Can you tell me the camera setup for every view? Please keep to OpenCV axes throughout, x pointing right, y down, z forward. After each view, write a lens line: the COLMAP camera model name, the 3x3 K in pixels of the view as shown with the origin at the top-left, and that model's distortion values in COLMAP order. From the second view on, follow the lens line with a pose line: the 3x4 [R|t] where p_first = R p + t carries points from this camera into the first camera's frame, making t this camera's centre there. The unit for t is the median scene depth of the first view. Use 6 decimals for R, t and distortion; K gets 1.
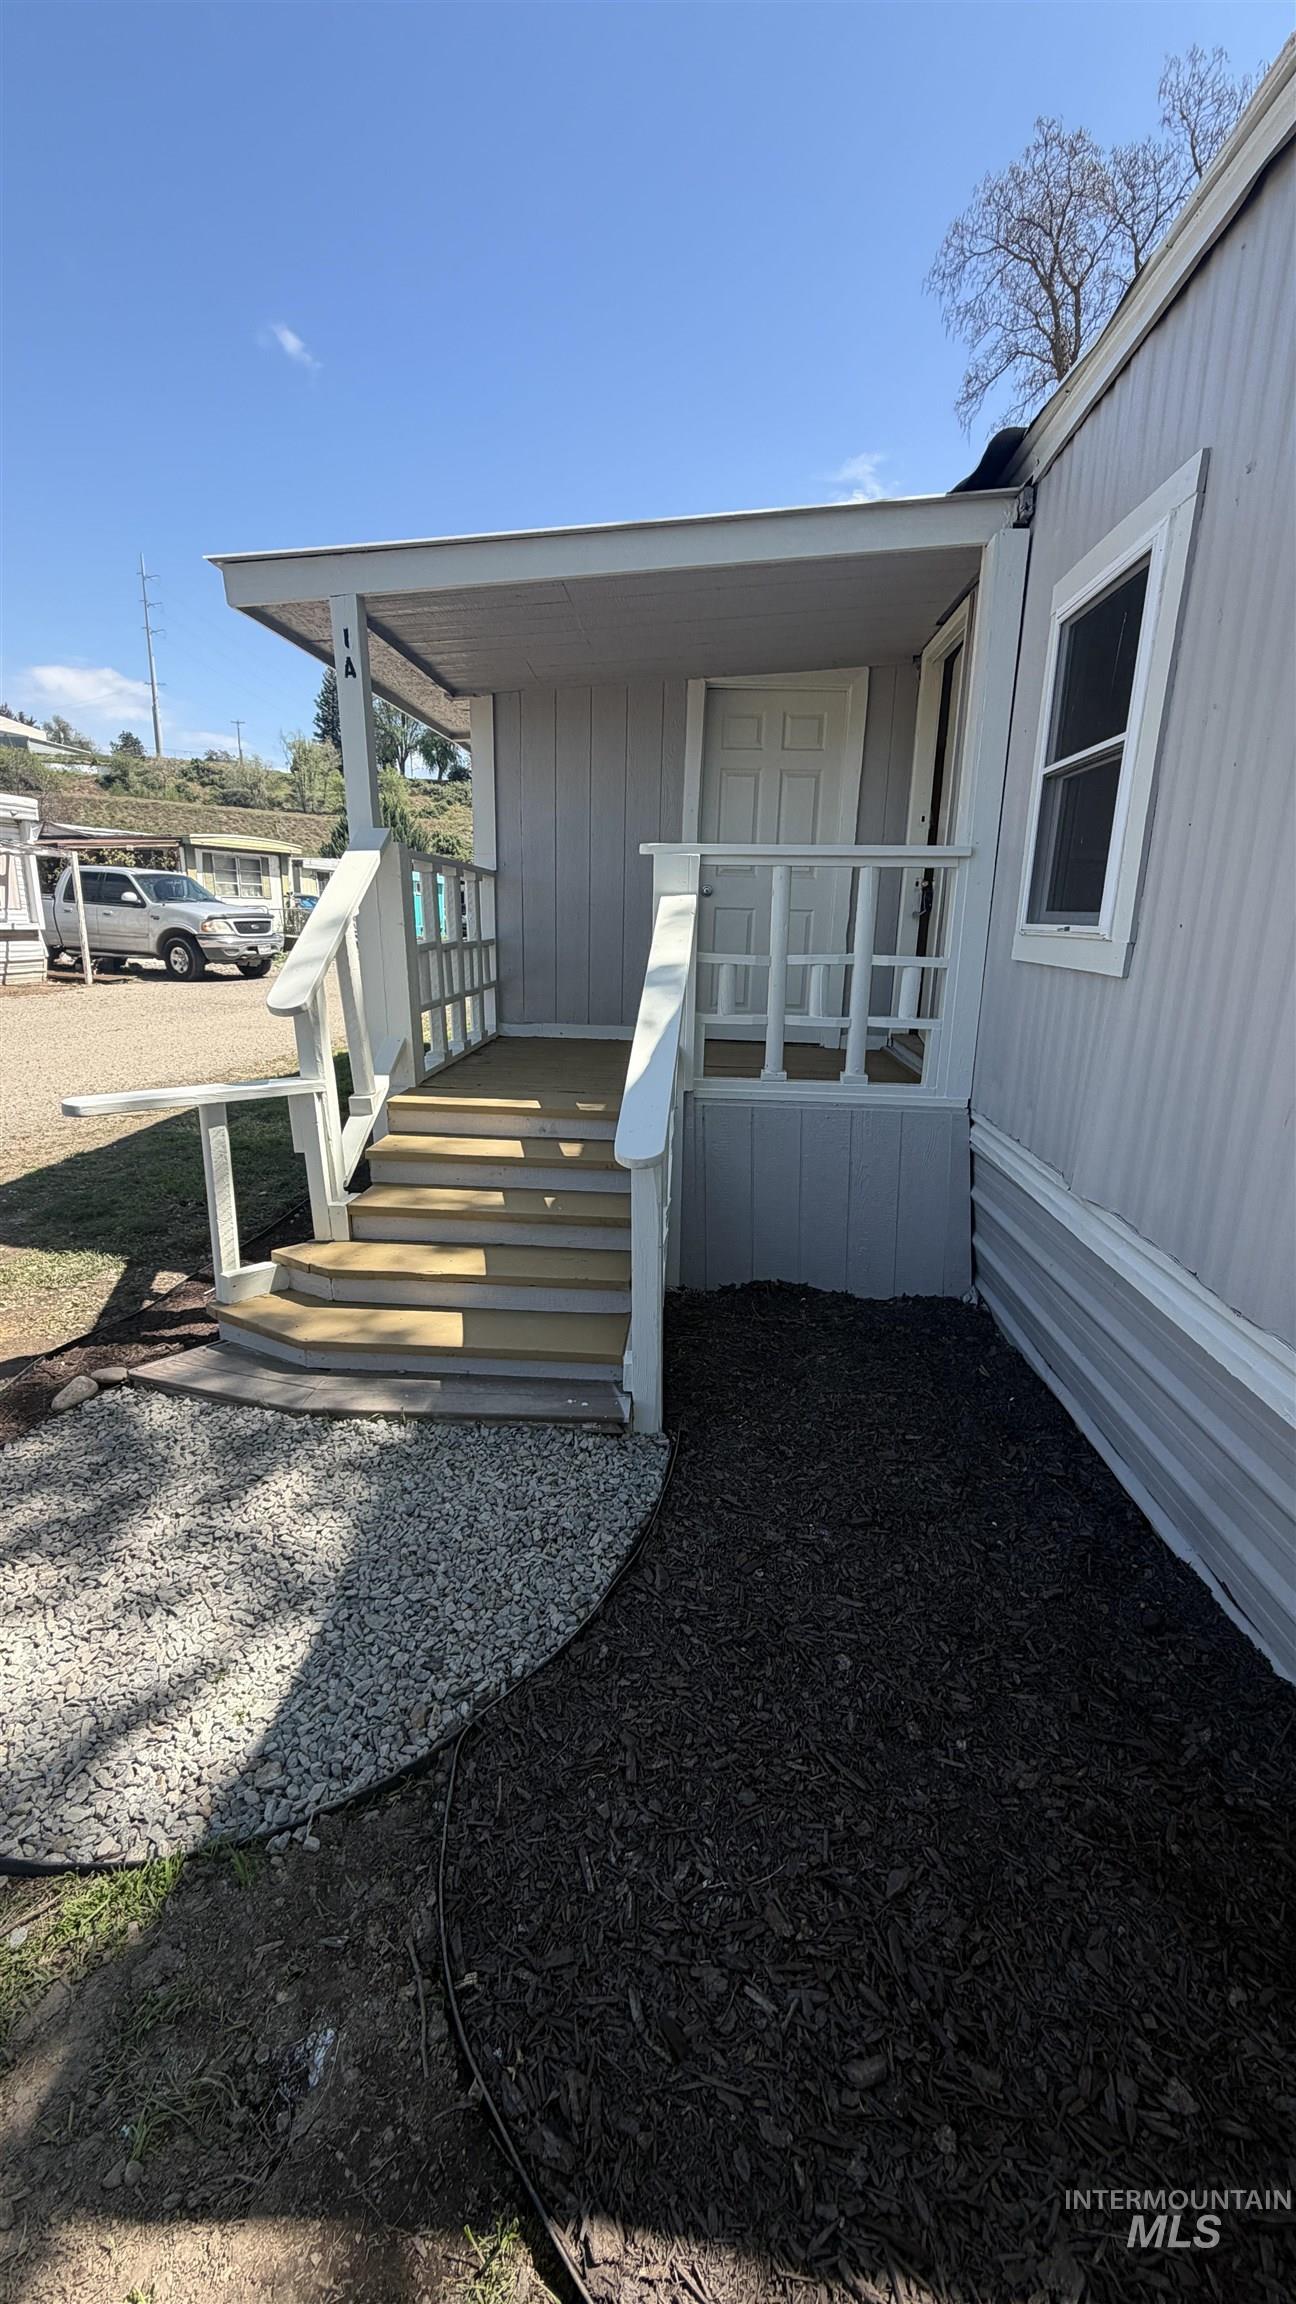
lens RADIAL K [[918.2, 0, 642.6], [0, 918.2, 1151.9], [0, 0, 1]] dist [0.001059, -0.000212]
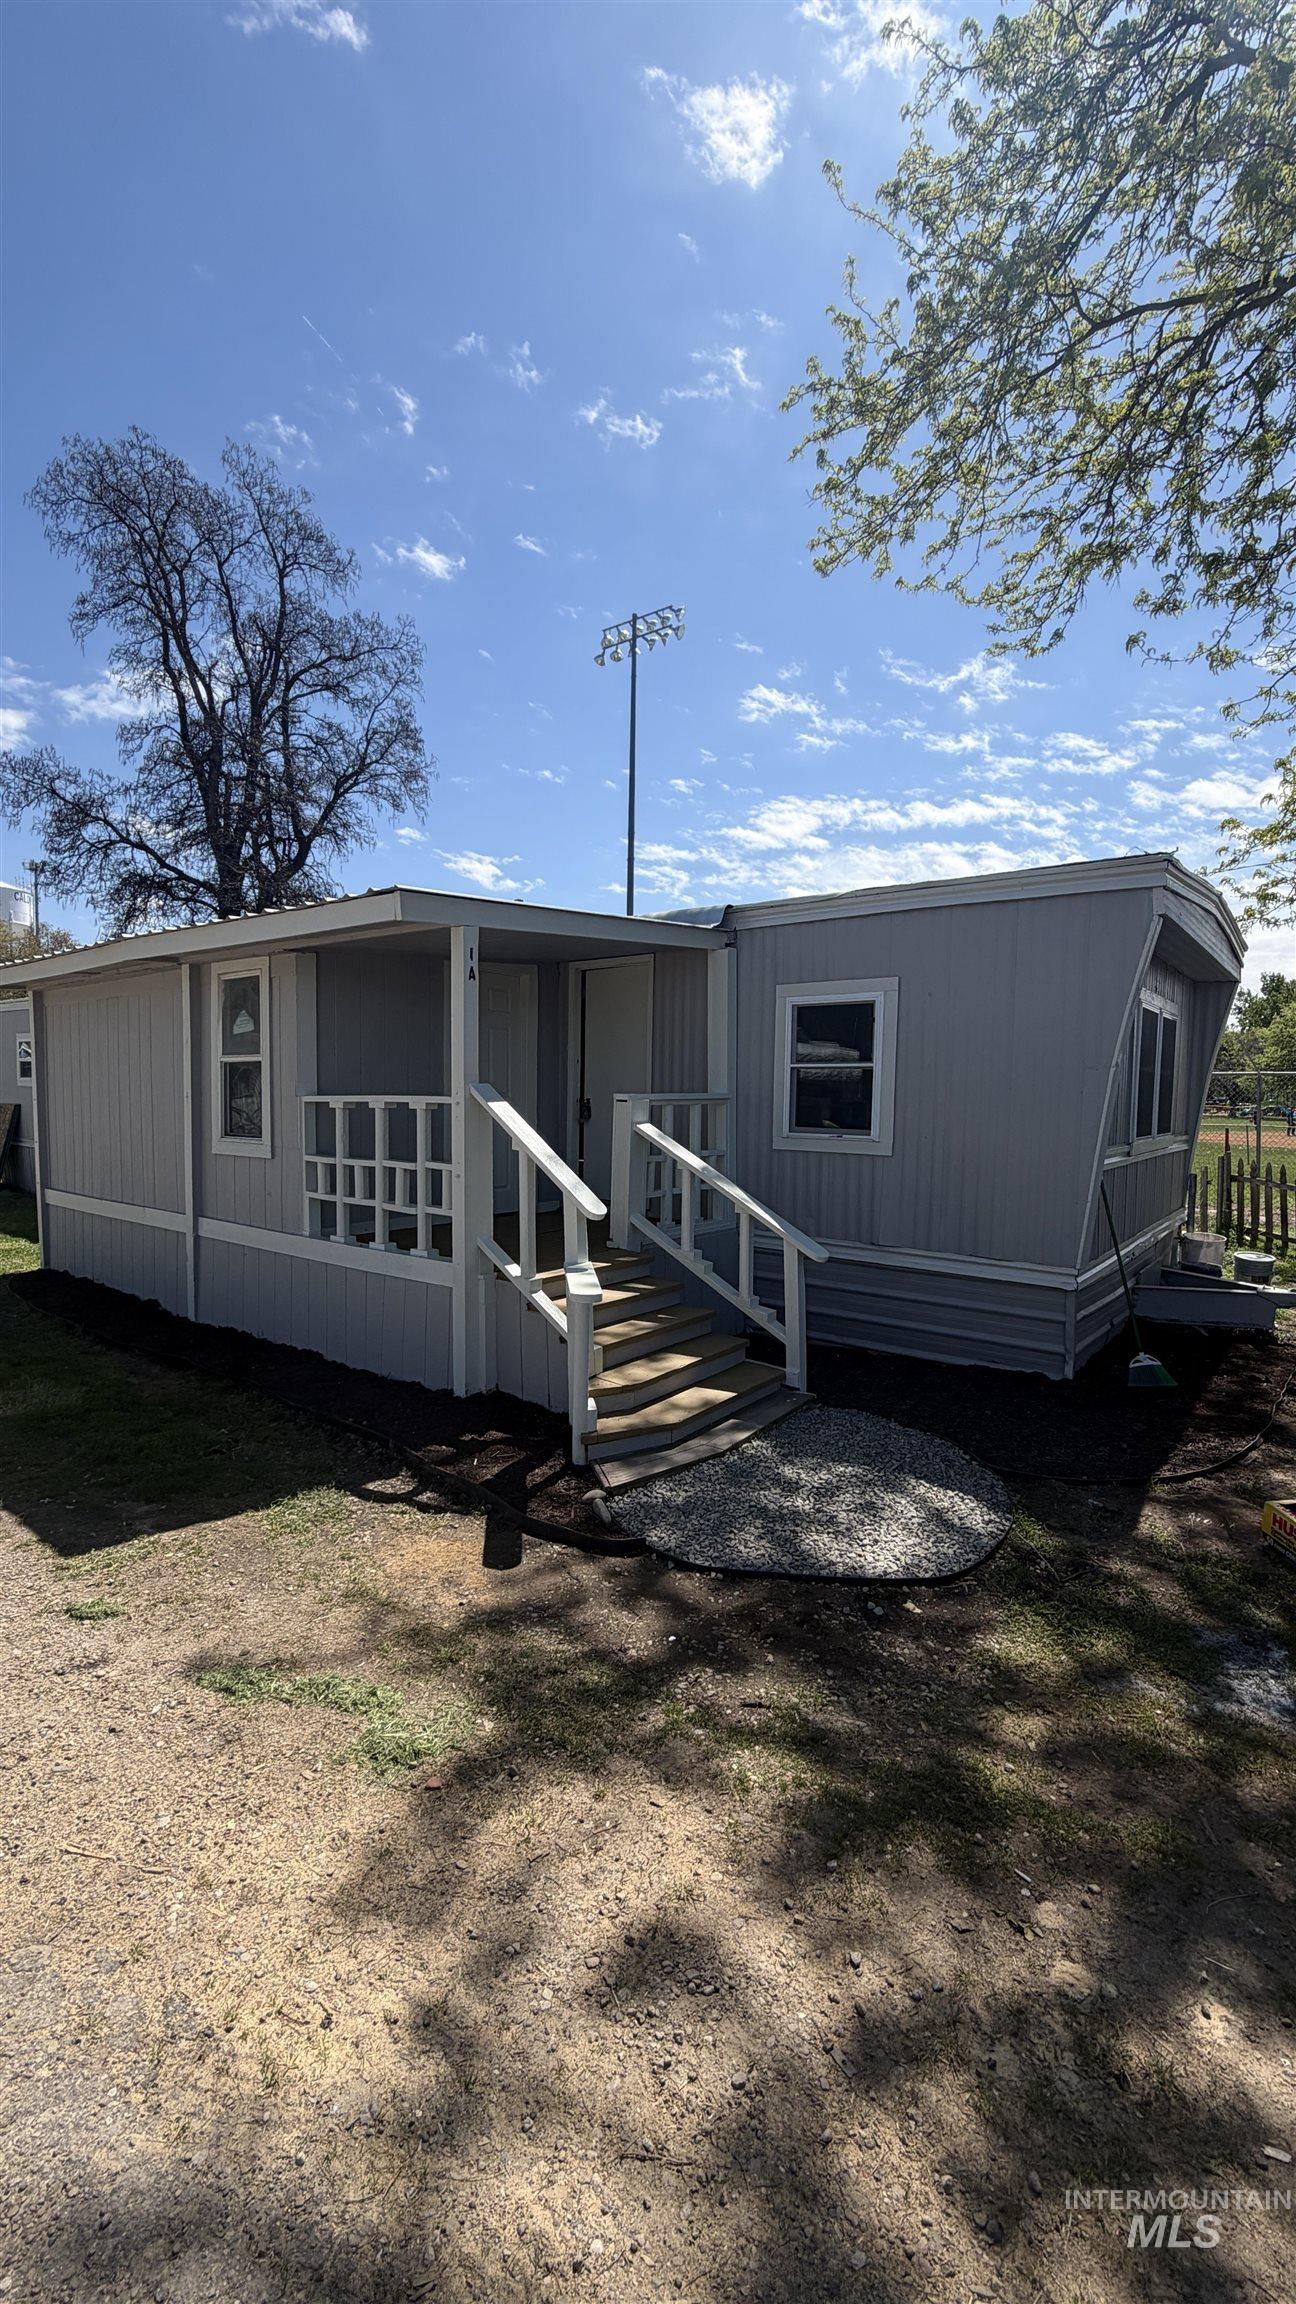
lens RADIAL K [[918.2, 0, 647.1], [0, 918.2, 1152.3], [0, 0, 1]] dist [0.001059, -0.000212]
pose [[0.565798, -0.068460, 0.821697, -1.574068], [0.206942, 0.976441, -0.061142, -0.148854], [-0.798153, 0.204638, 0.566636, 0.074940]]
